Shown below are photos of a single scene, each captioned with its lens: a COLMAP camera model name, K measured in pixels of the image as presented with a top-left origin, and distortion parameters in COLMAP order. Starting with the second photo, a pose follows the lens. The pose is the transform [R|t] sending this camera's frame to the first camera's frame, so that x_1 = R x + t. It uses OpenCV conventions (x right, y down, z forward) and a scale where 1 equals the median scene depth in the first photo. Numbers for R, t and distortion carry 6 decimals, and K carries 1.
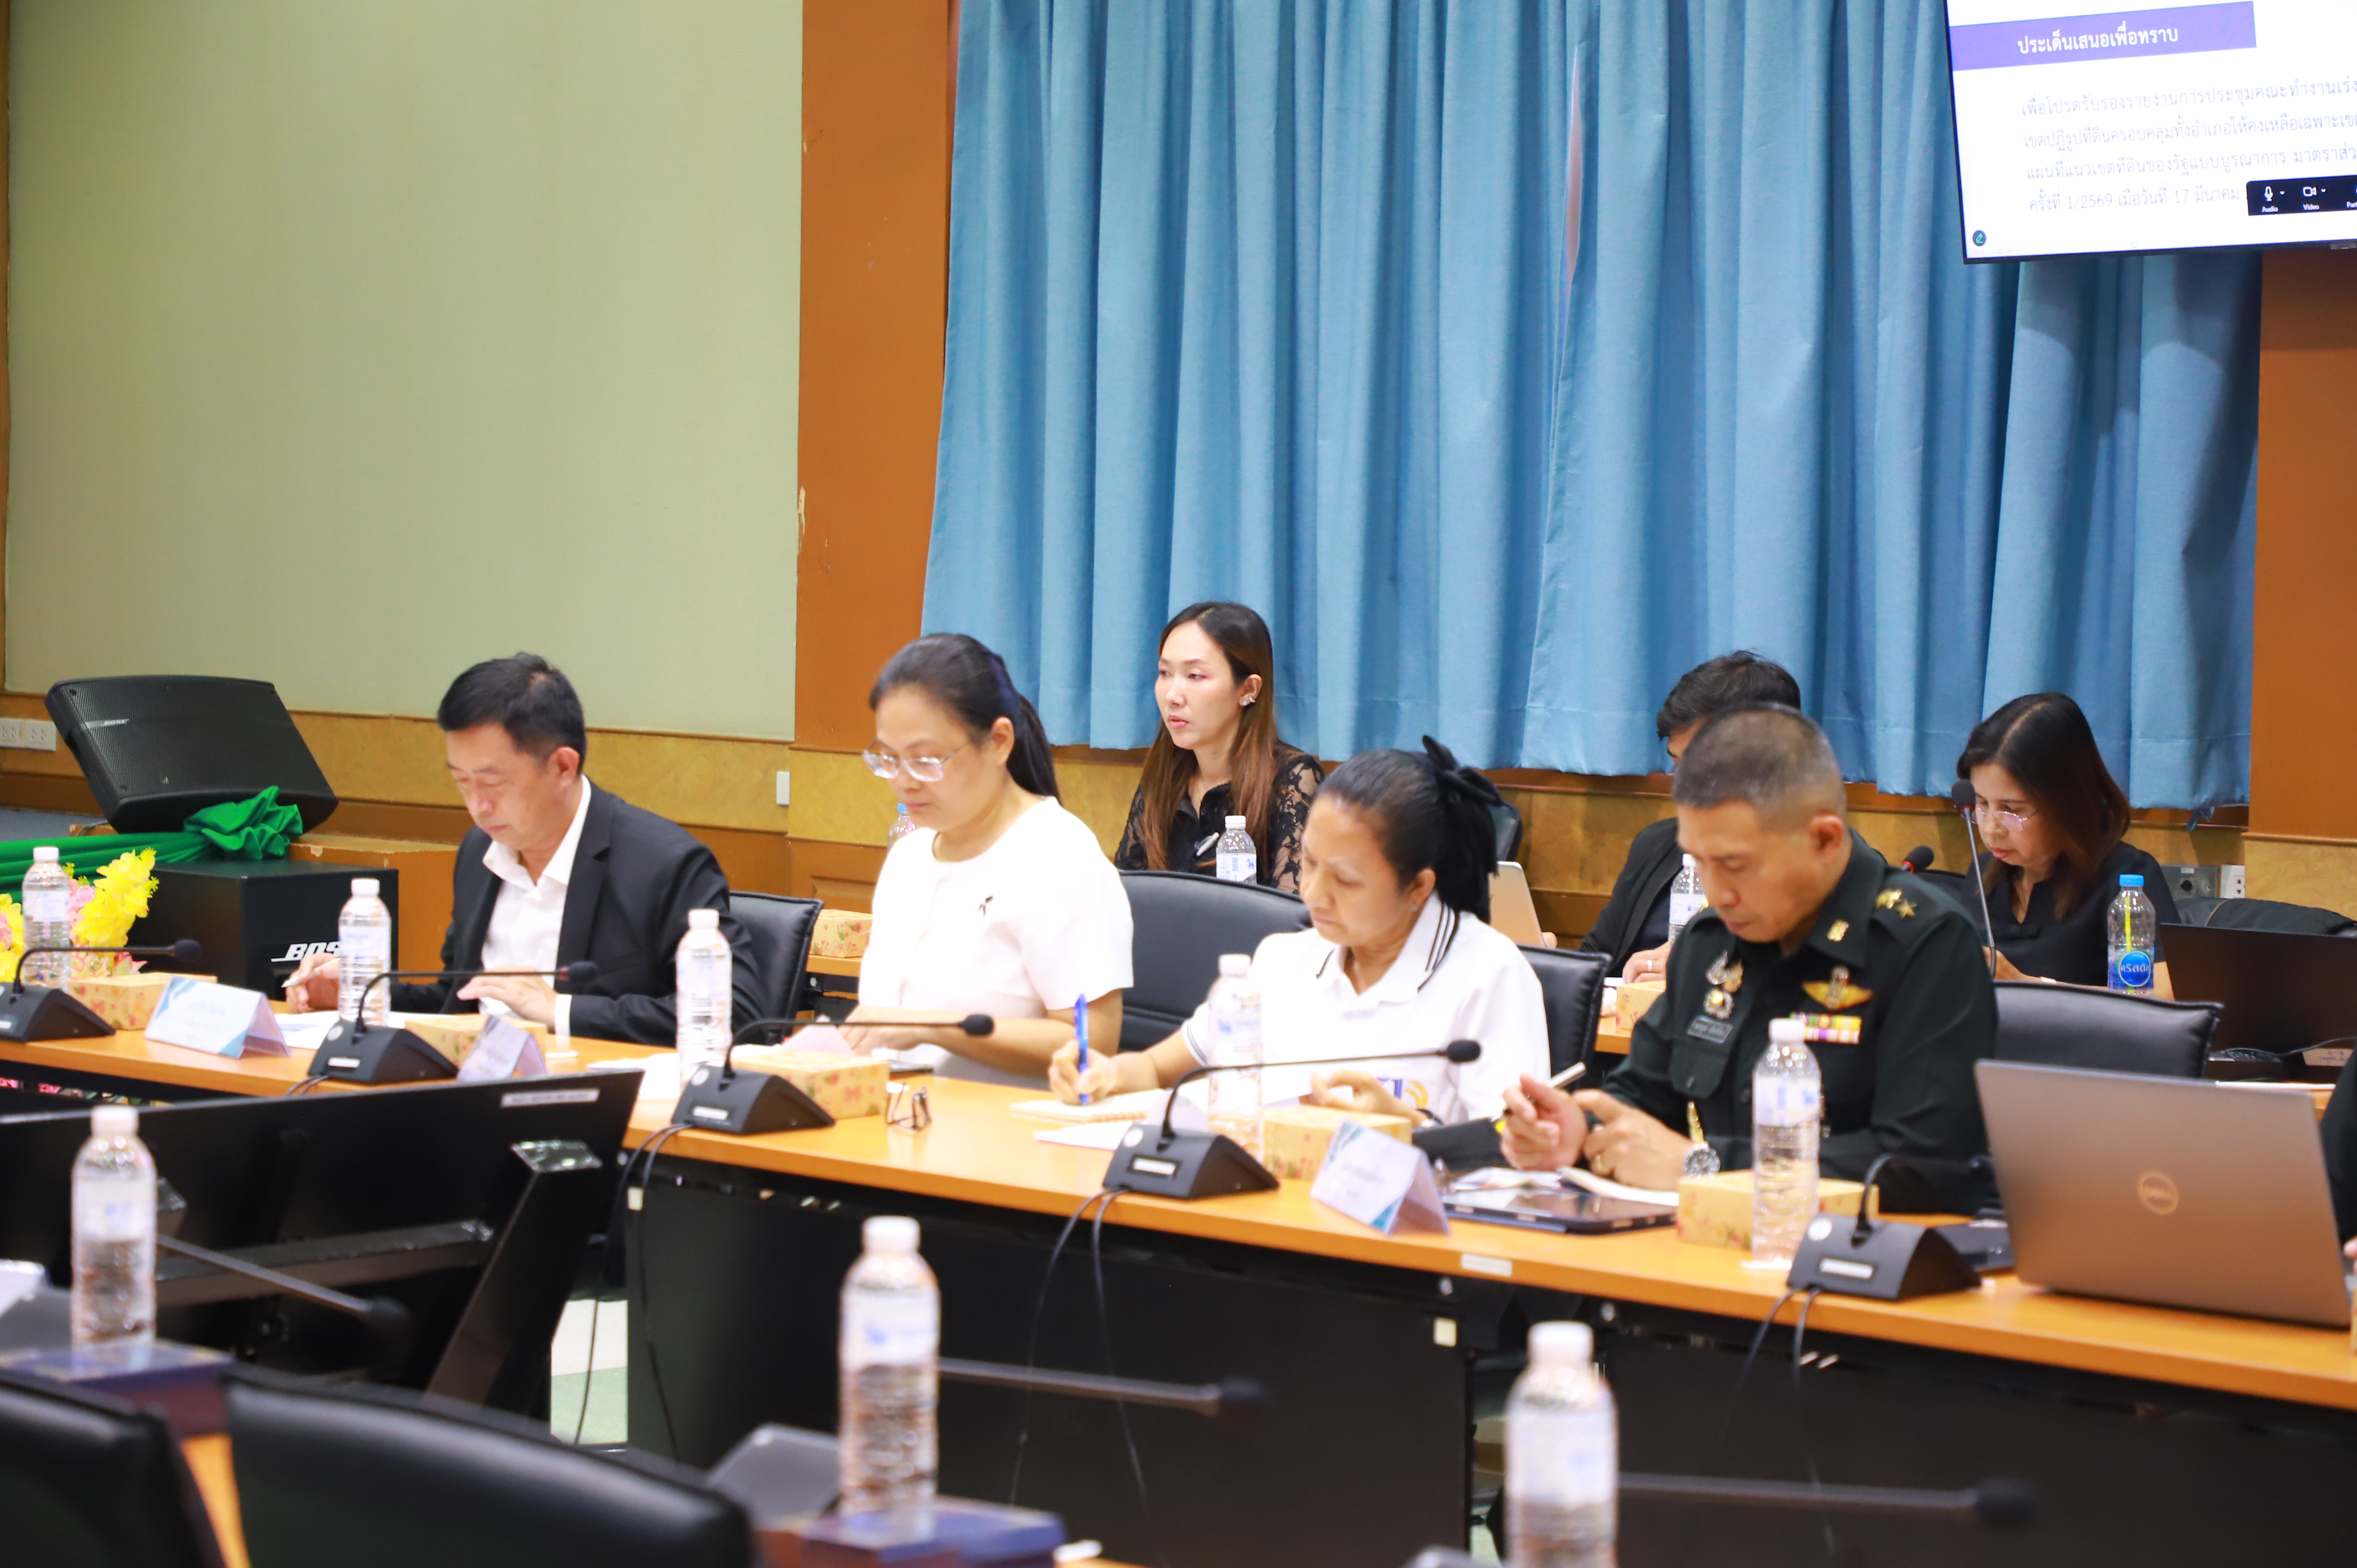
lens RADIAL K [[5507.0, 0, 1179.9], [0, 5507.0, 786.3], [0, 0, 1]] dist [0.027838, 0.000000]
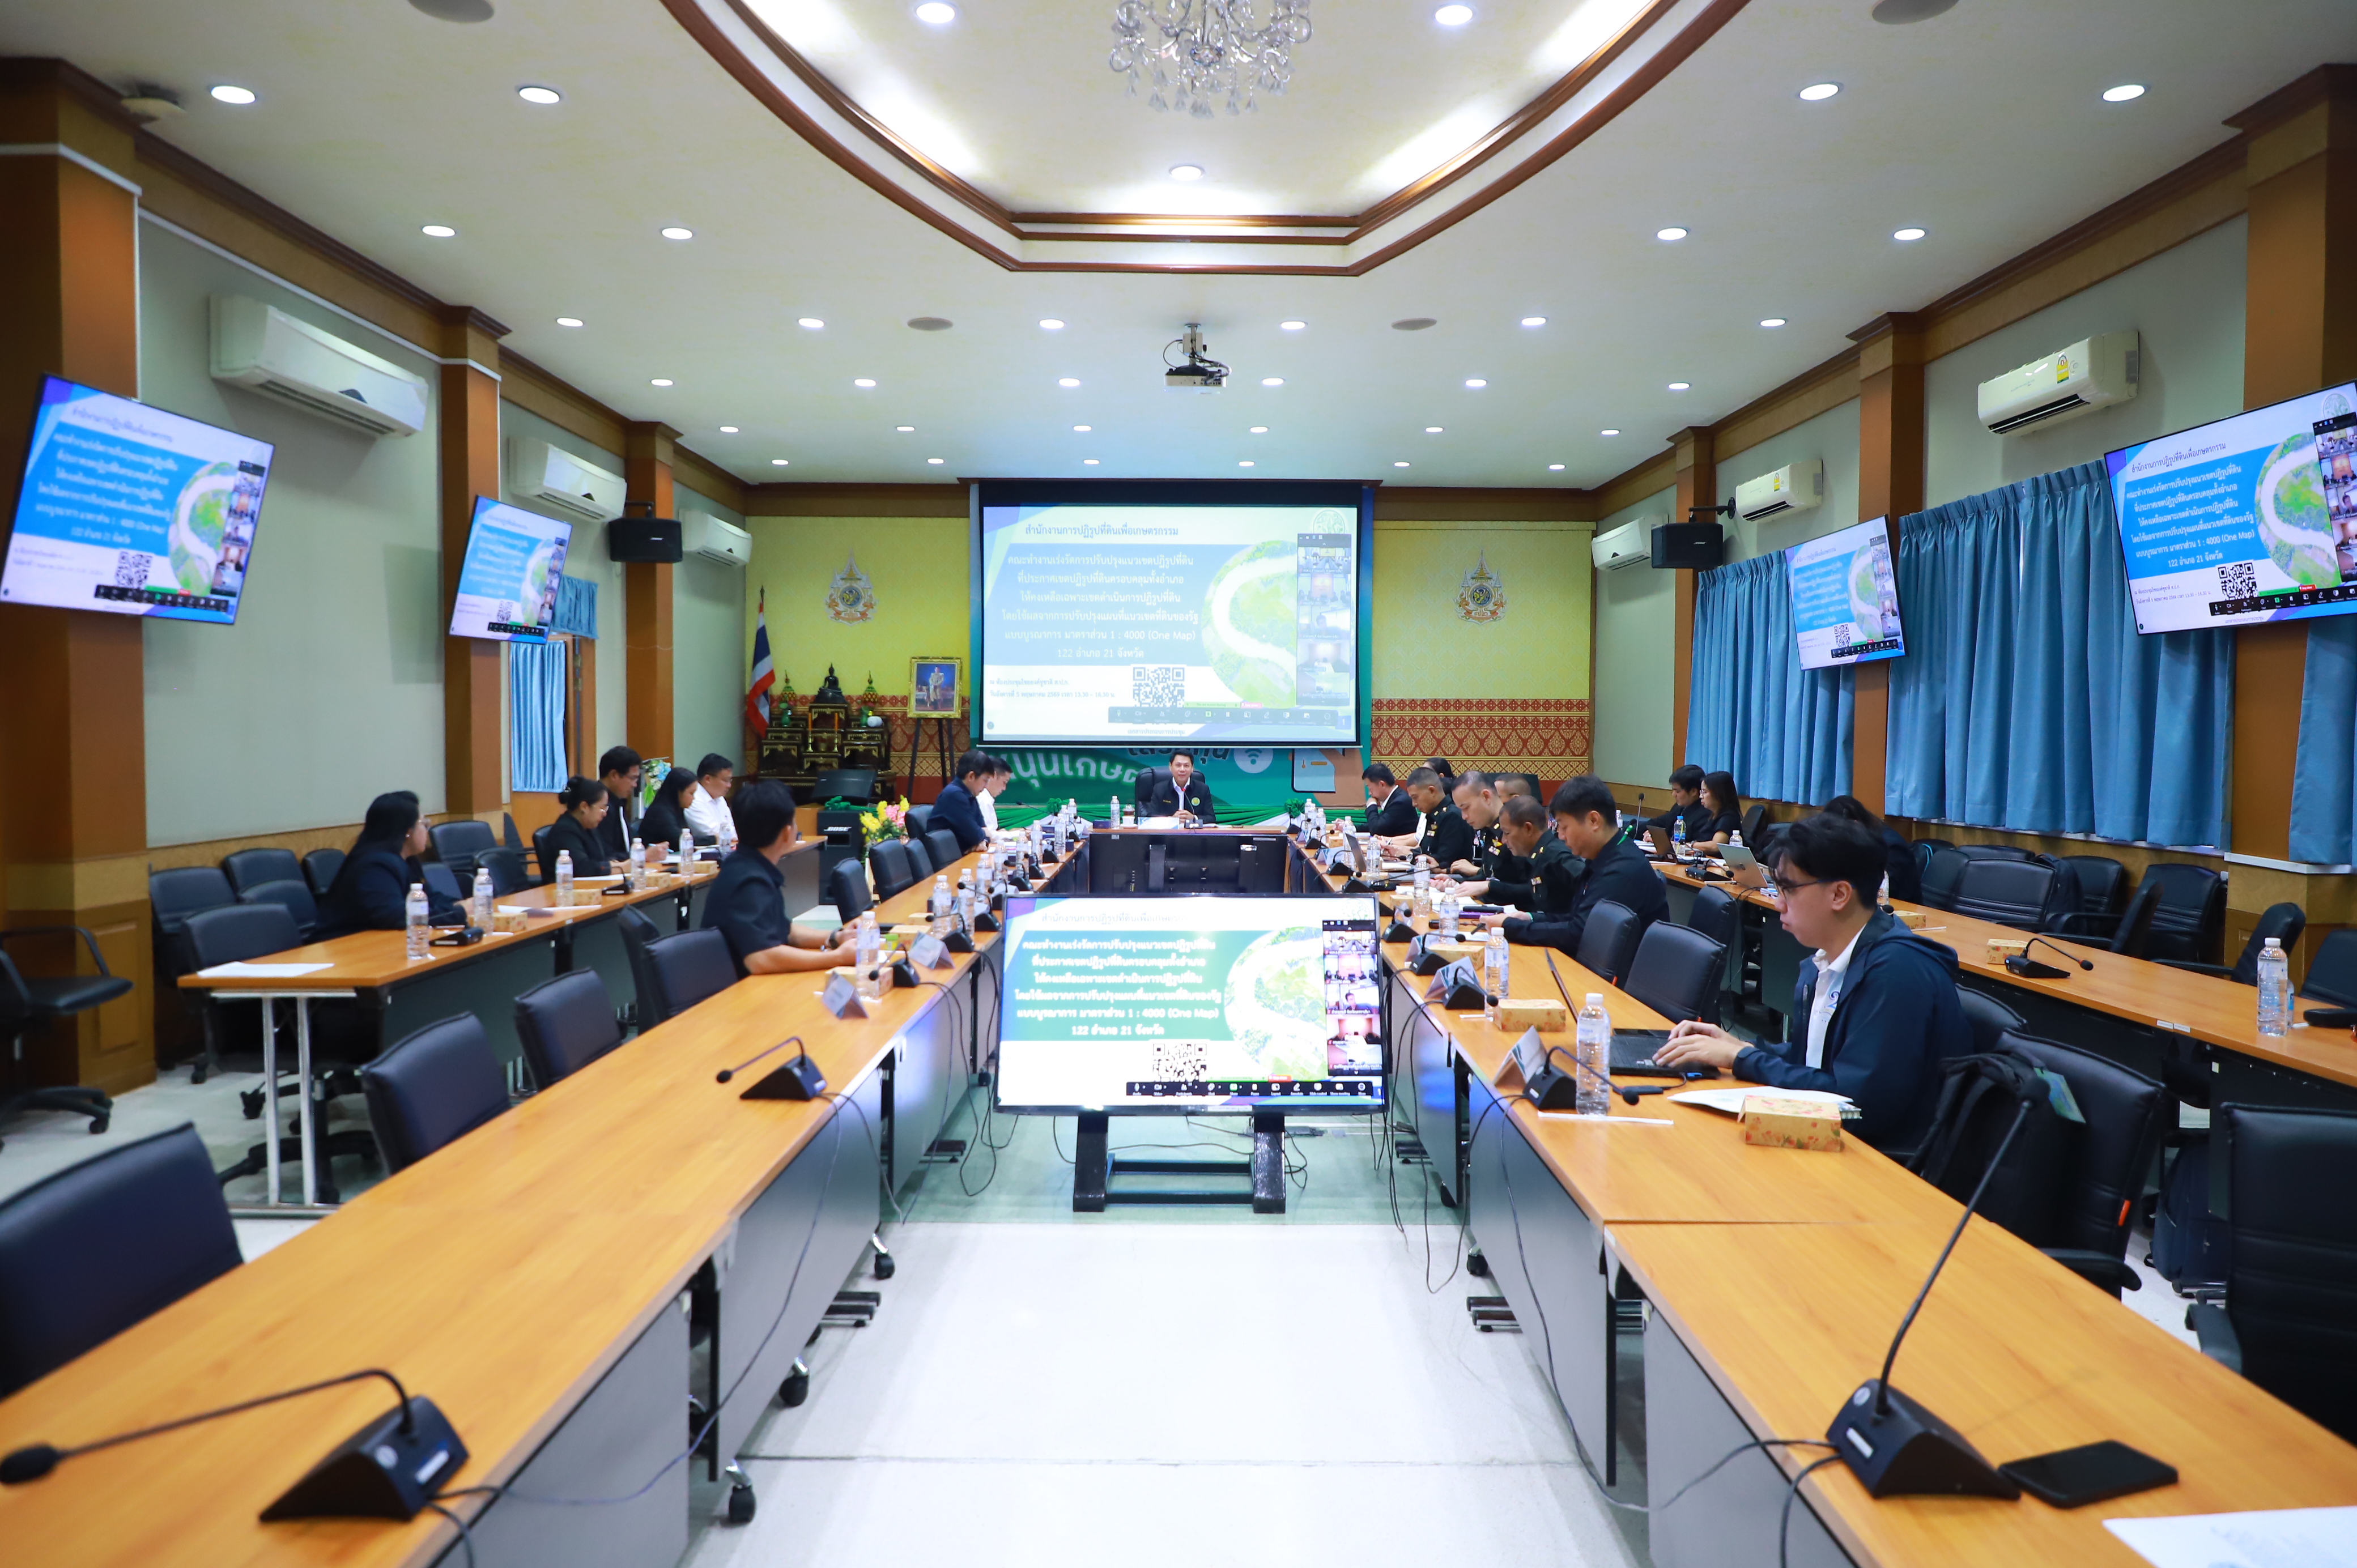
lens RADIAL K [[1561.4, 0, 1197.7], [0, 1561.4, 781.2], [0, 0, 1]] dist [-0.006555, 0.004433]
pose [[0.704098, 0.012574, -0.709992, 0.862346], [-0.031092, 0.999430, -0.013134, 0.018646], [0.709422, 0.031323, 0.704088, -0.142594]]
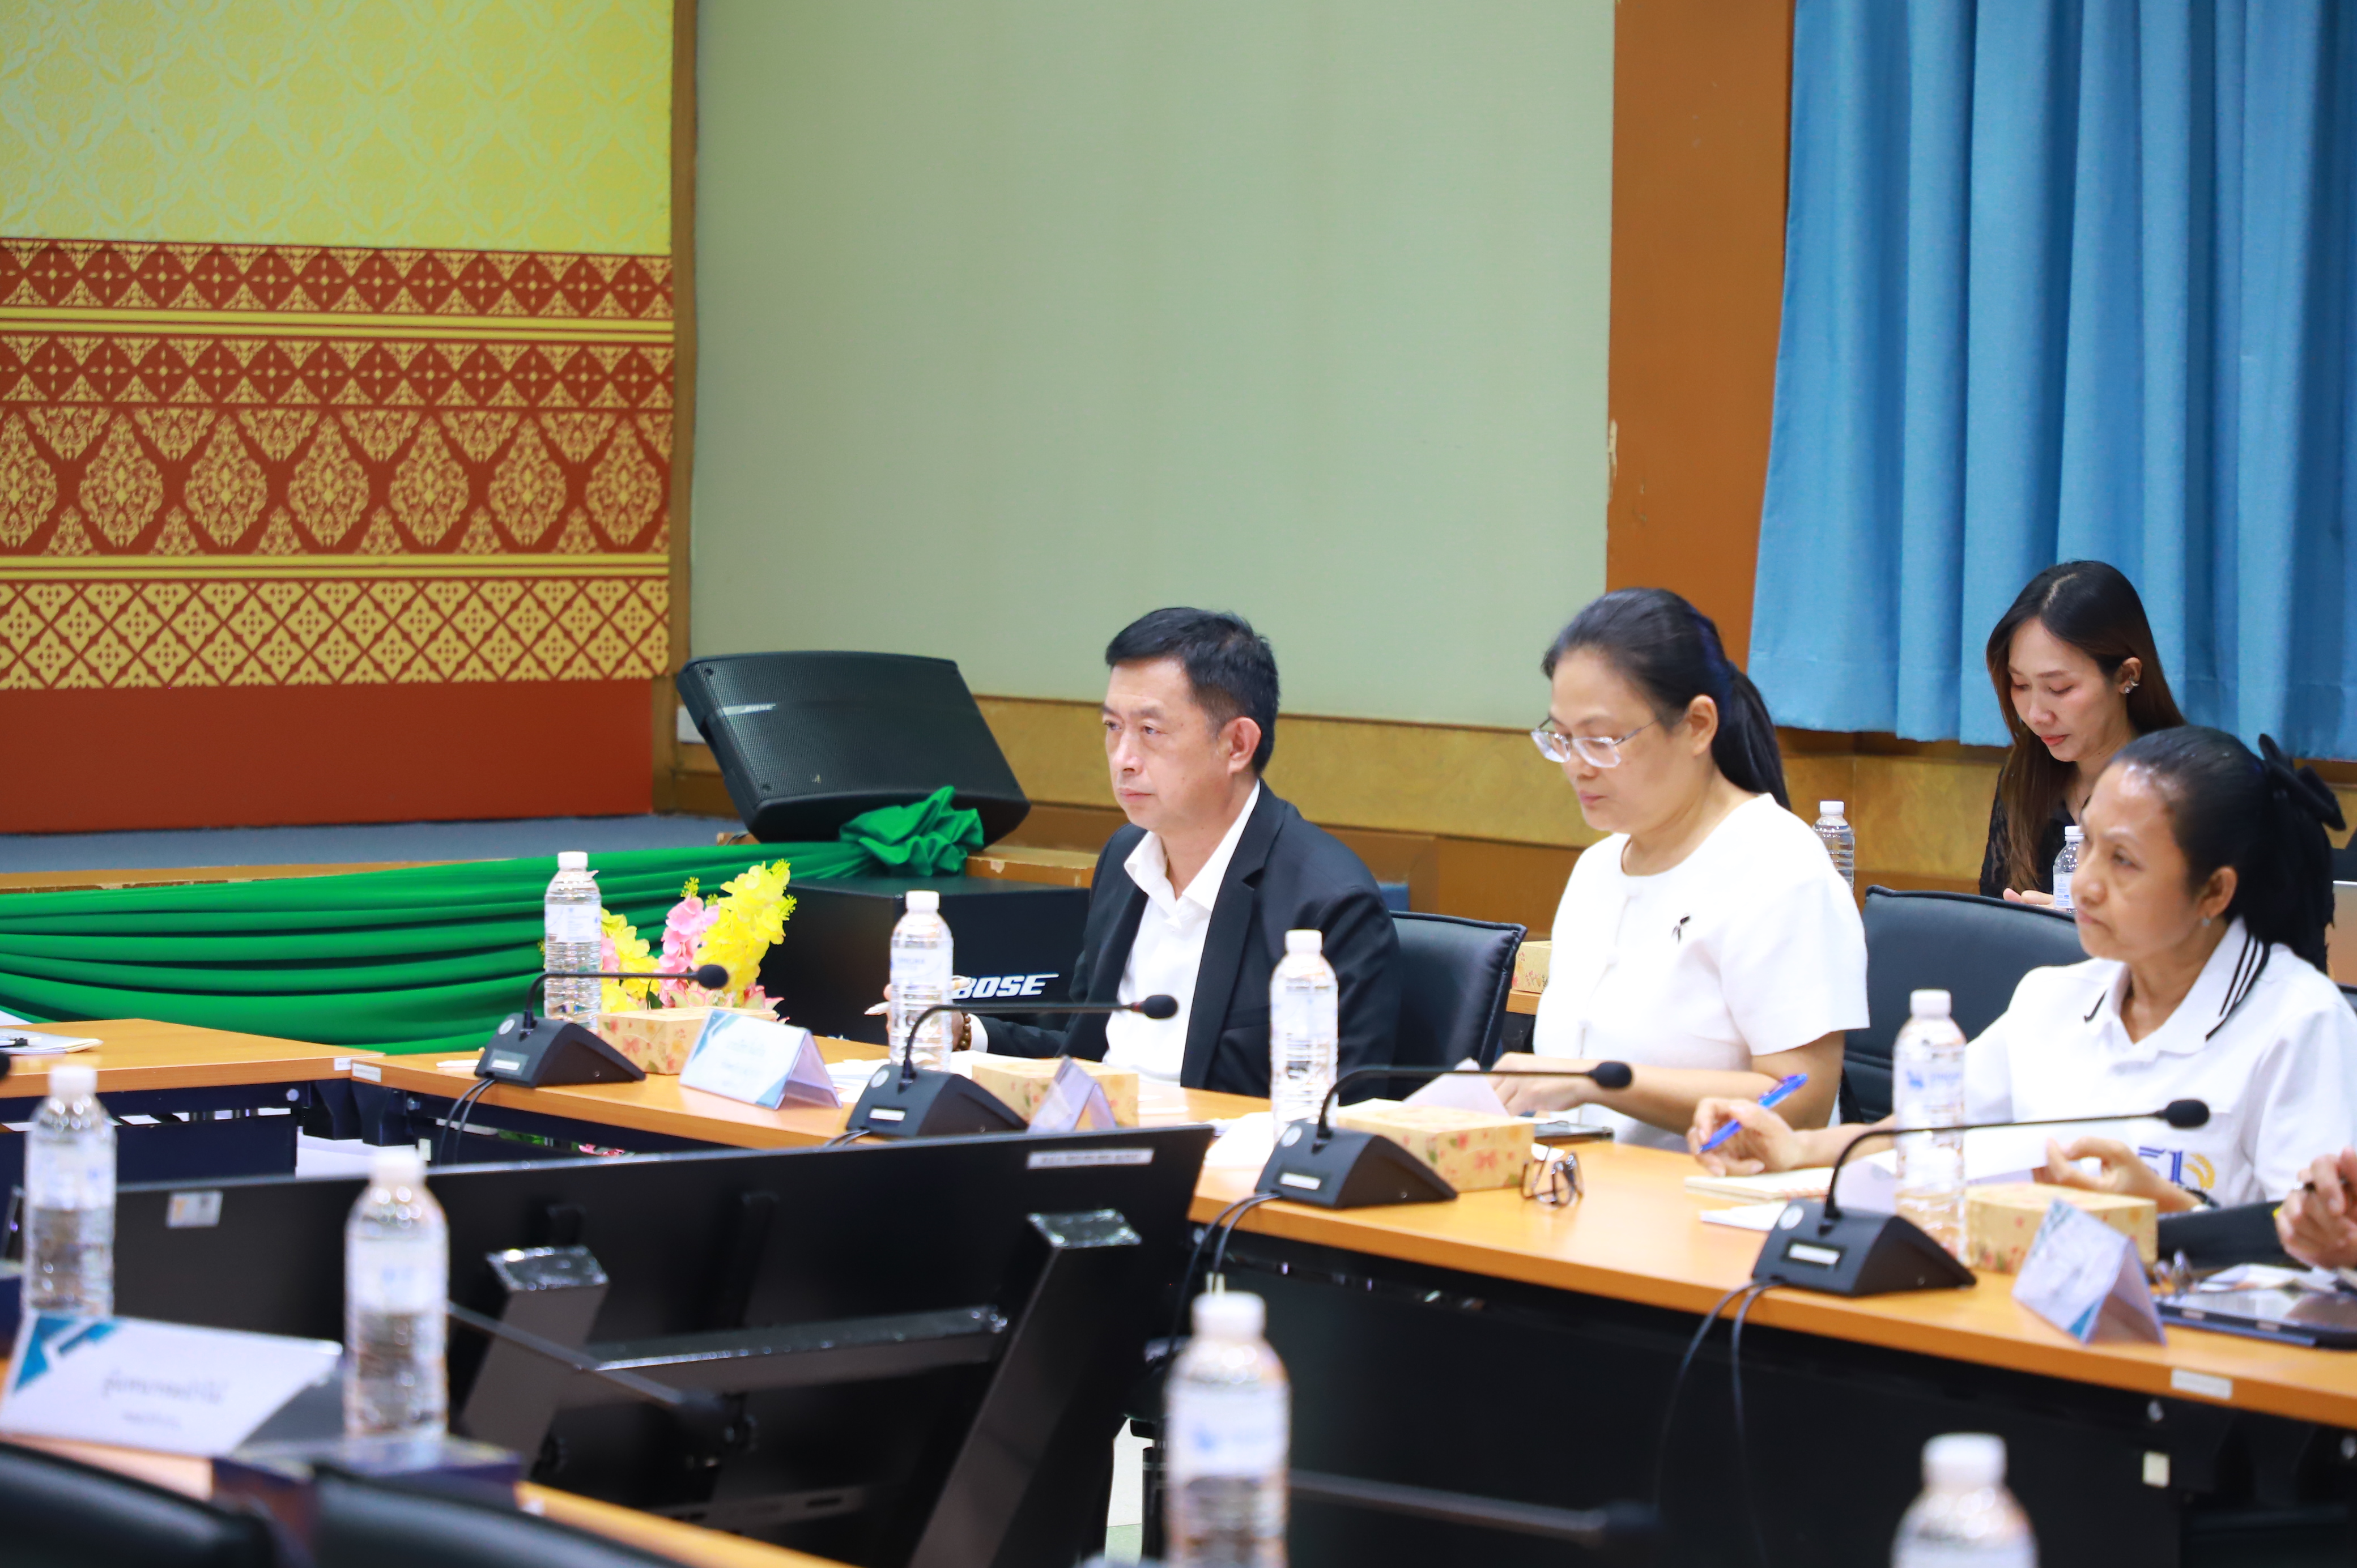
lens RADIAL K [[6814.9, 0, 1170.9], [0, 6814.9, 786.3], [0, 0, 1]] dist [0.034389, 0.000000]
pose [[0.985924, 0.004681, -0.167126, 0.057006], [-0.005206, 0.999983, -0.002703, 0.003855], [0.167110, 0.003535, 0.985932, 0.010823]]
